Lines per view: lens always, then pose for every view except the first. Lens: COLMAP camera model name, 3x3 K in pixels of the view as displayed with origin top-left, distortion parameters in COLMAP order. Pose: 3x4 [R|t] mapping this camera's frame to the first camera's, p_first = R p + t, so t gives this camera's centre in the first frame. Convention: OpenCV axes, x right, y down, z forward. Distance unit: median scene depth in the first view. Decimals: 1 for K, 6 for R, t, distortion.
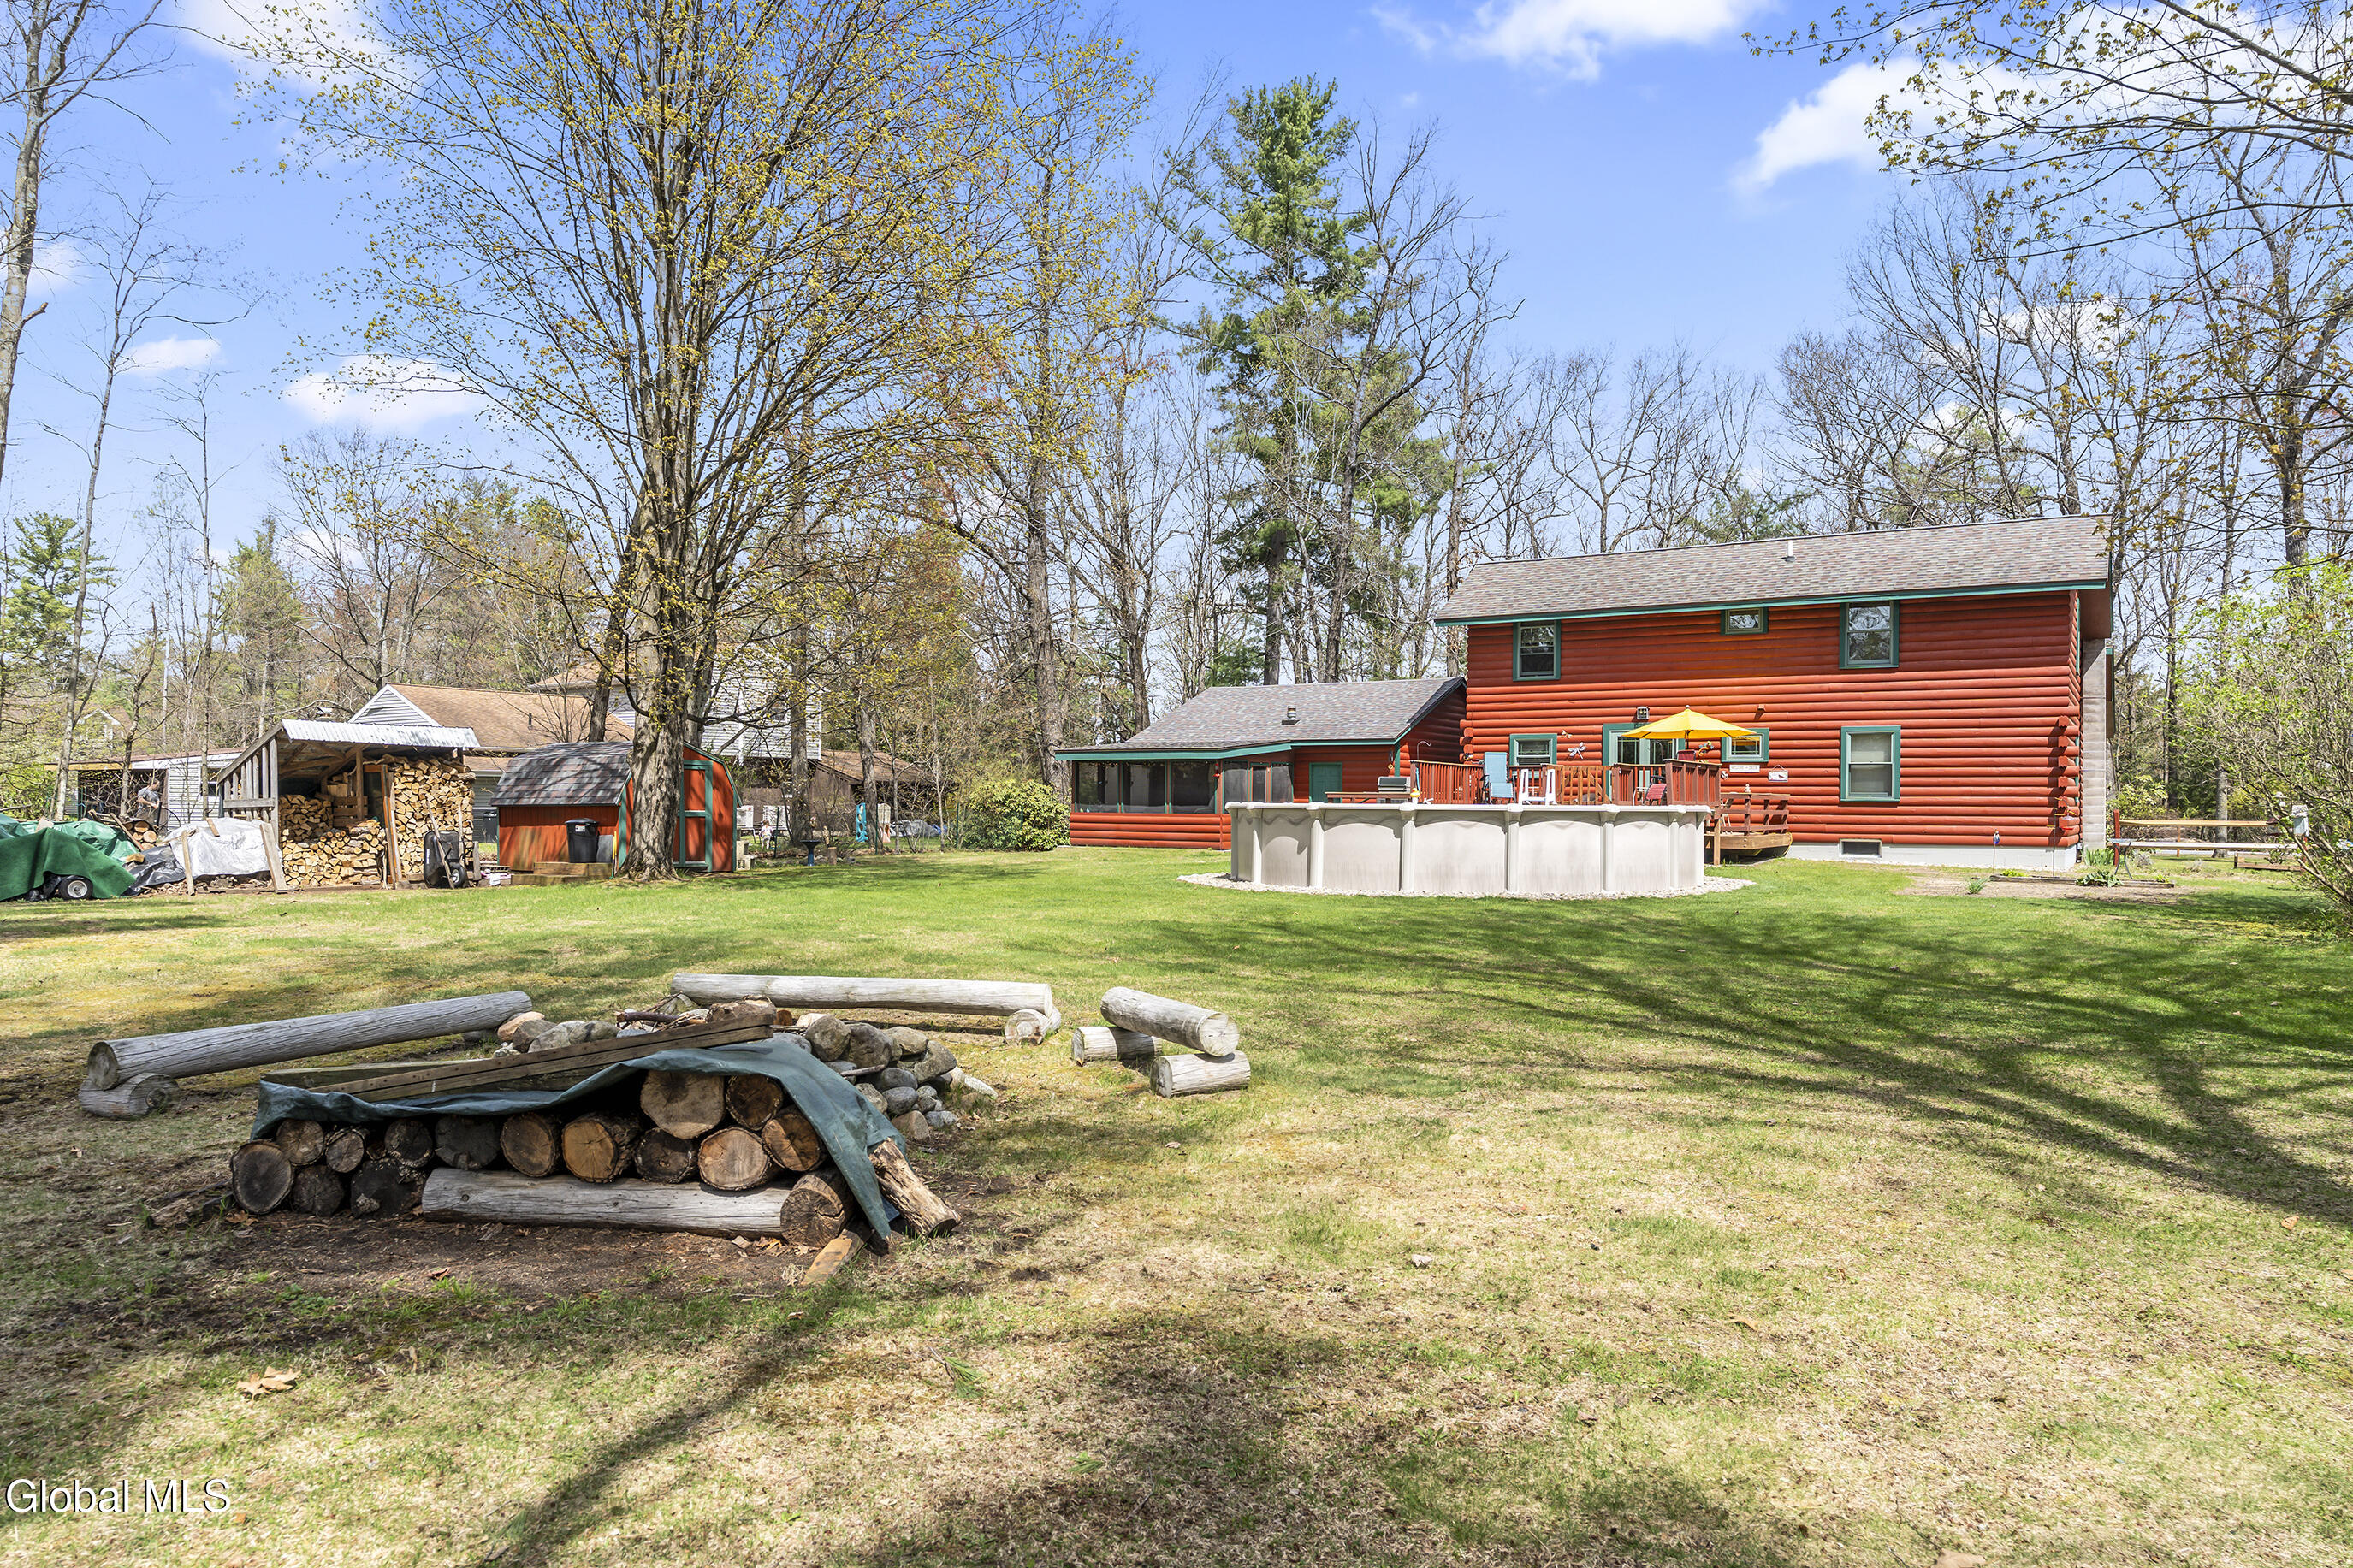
lens RADIAL K [[1539.2, 0, 1182.9], [0, 1539.2, 795.3], [0, 0, 1]] dist [0.003431, 0.000366]
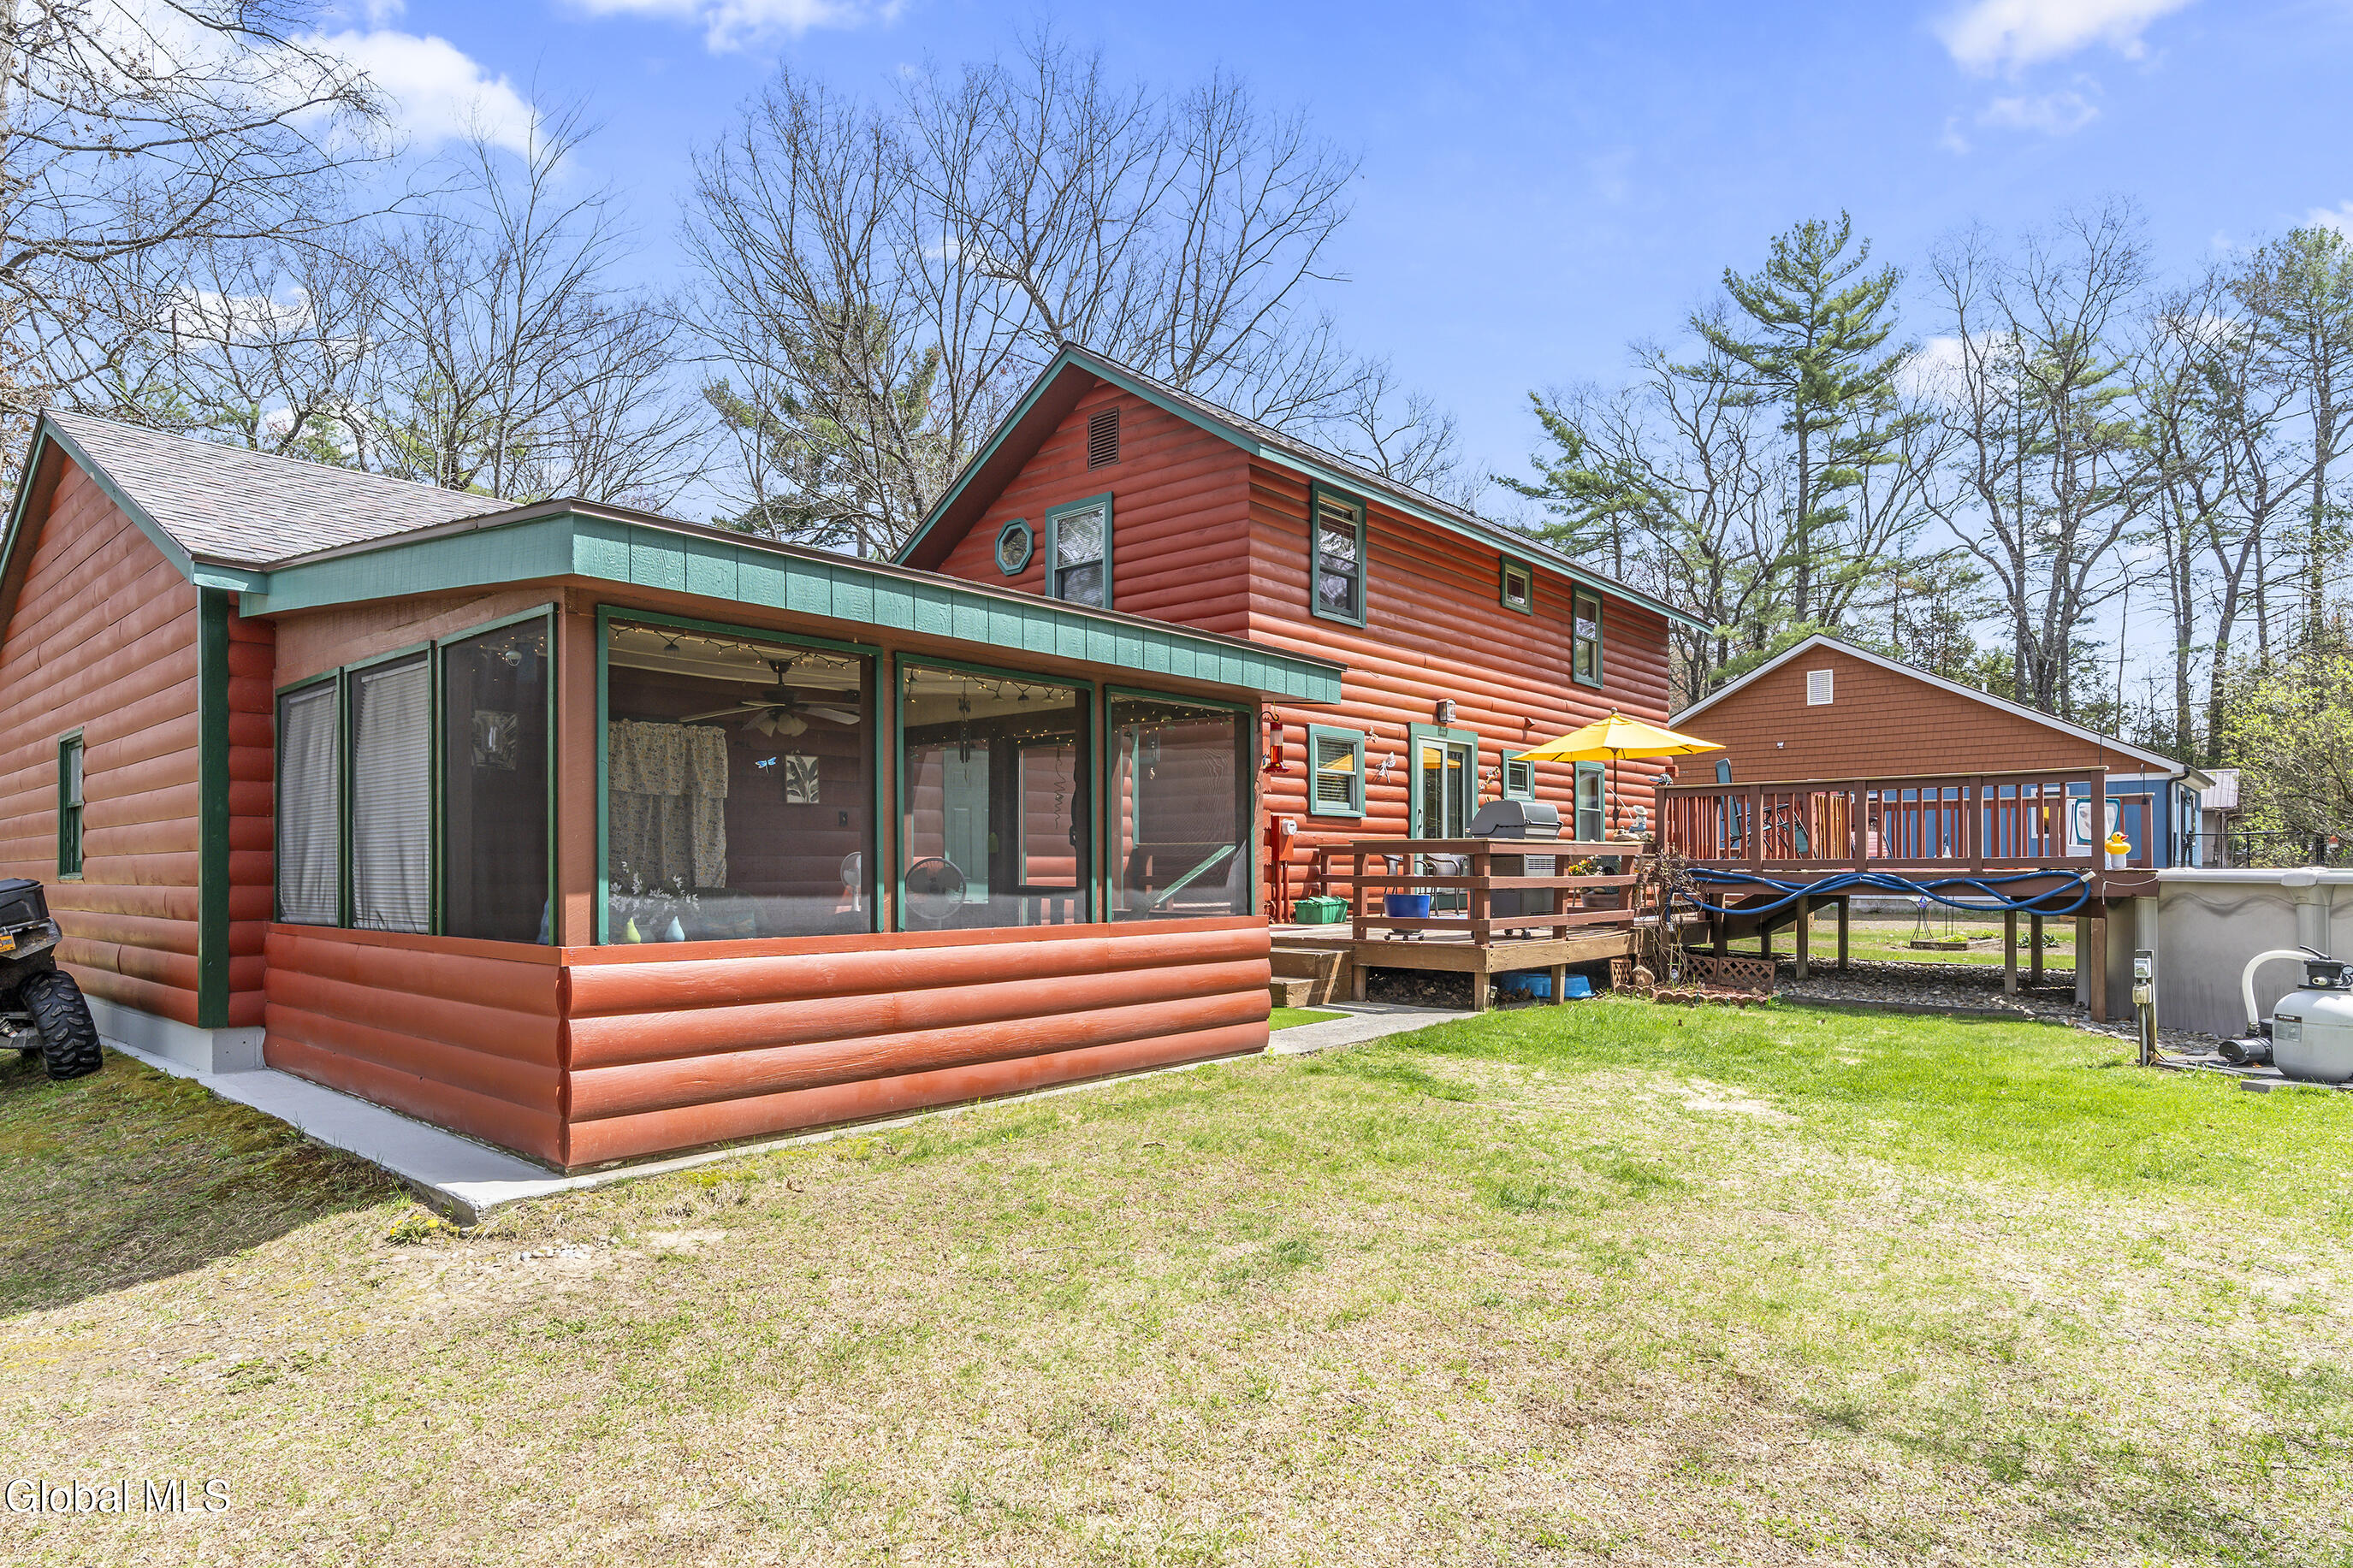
lens RADIAL K [[1307.5, 0, 1200.9], [0, 1307.5, 846.9], [0, 0, 1]] dist [-0.001065, 0.000931]
pose [[0.146777, 0.007170, 0.989144, -0.191808], [-0.002011, 0.999974, -0.006950, 0.001965], [-0.989168, -0.000969, 0.146787, 0.935971]]
